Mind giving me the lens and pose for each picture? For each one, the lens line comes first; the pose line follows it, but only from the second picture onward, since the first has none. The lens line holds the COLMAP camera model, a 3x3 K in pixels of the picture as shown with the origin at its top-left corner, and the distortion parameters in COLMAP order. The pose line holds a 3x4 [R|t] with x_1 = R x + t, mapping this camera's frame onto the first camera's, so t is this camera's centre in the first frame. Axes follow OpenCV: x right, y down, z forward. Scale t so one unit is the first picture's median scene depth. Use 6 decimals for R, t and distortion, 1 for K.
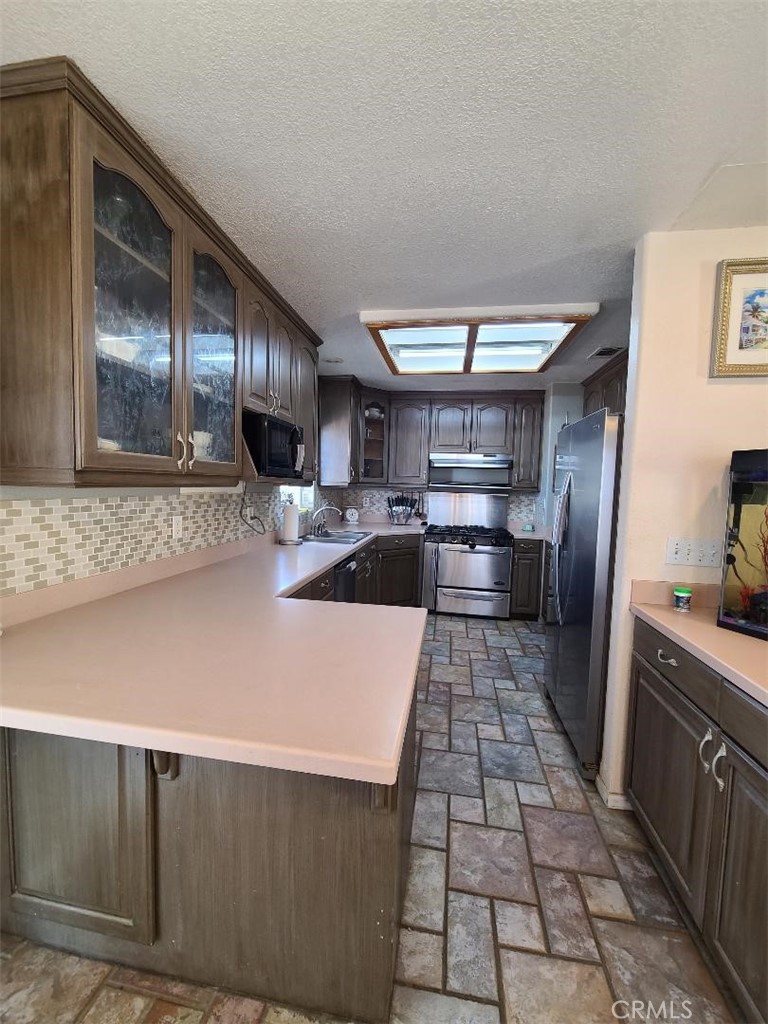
lens RADIAL K [[420.4, 0, 380.9], [0, 420.4, 514.3], [0, 0, 1]] dist [0.001801, -0.002327]
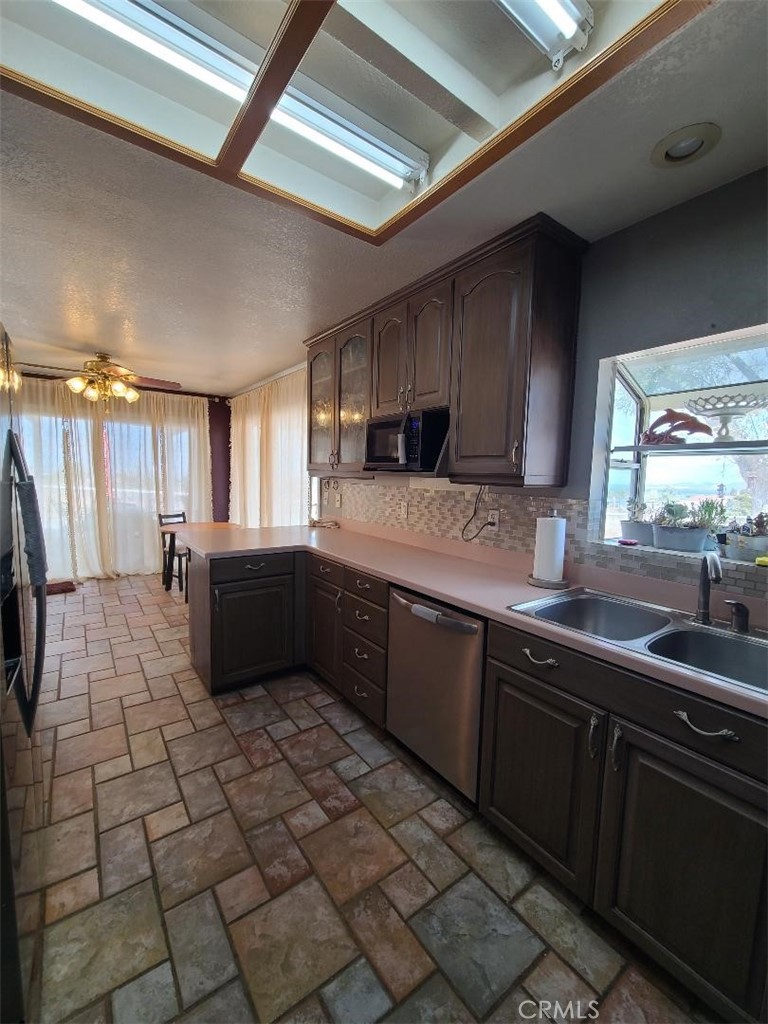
lens RADIAL K [[420.4, 0, 382.8], [0, 420.4, 511.4], [0, 0, 1]] dist [0.001801, -0.002327]
pose [[-0.696085, 0.021907, -0.717625, 0.367481], [-0.094832, 0.987971, 0.122145, -0.082167], [0.711668, 0.153078, -0.685635, 1.214005]]
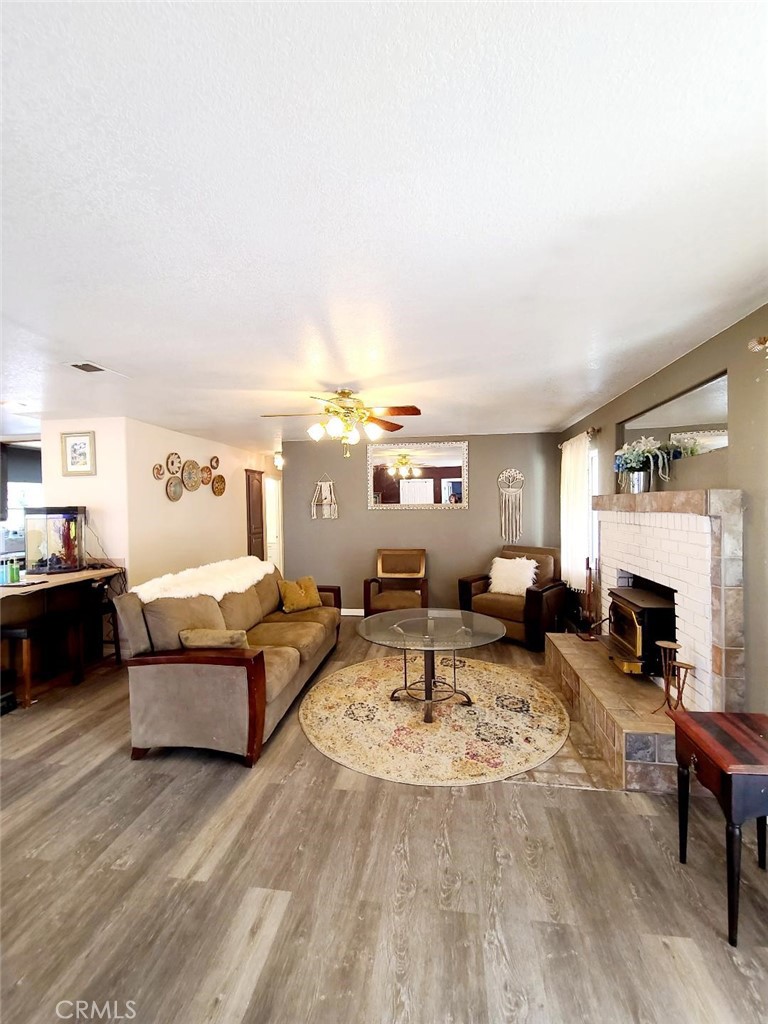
lens RADIAL K [[420.4, 0, 382.9], [0, 420.4, 511.6], [0, 0, 1]] dist [0.001801, -0.002327]
pose [[0.998991, -0.038489, 0.023156, 1.343308], [0.039716, 0.997691, -0.055099, 0.052289], [-0.020982, 0.055963, 0.998212, -0.793191]]
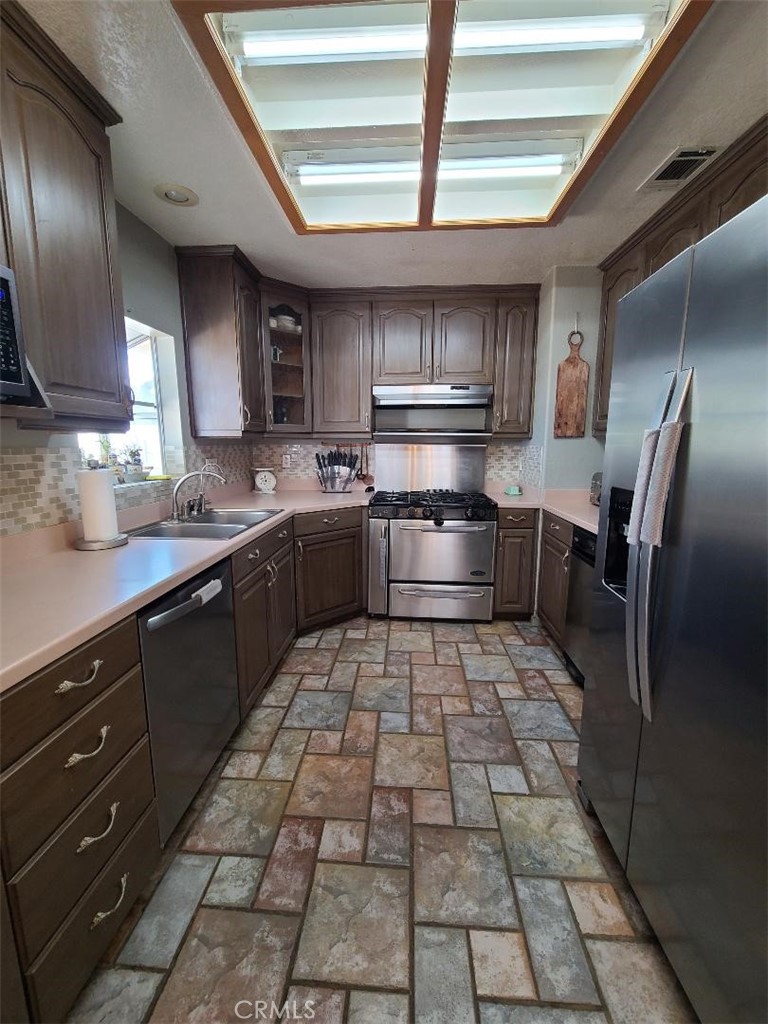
lens RADIAL K [[420.4, 0, 383.1], [0, 420.4, 514.8], [0, 0, 1]] dist [0.001801, -0.002327]
pose [[0.994126, -0.045031, 0.098419, 0.081977], [0.035229, 0.994449, 0.099151, -0.007797], [-0.102337, -0.095101, 0.990193, 0.448203]]
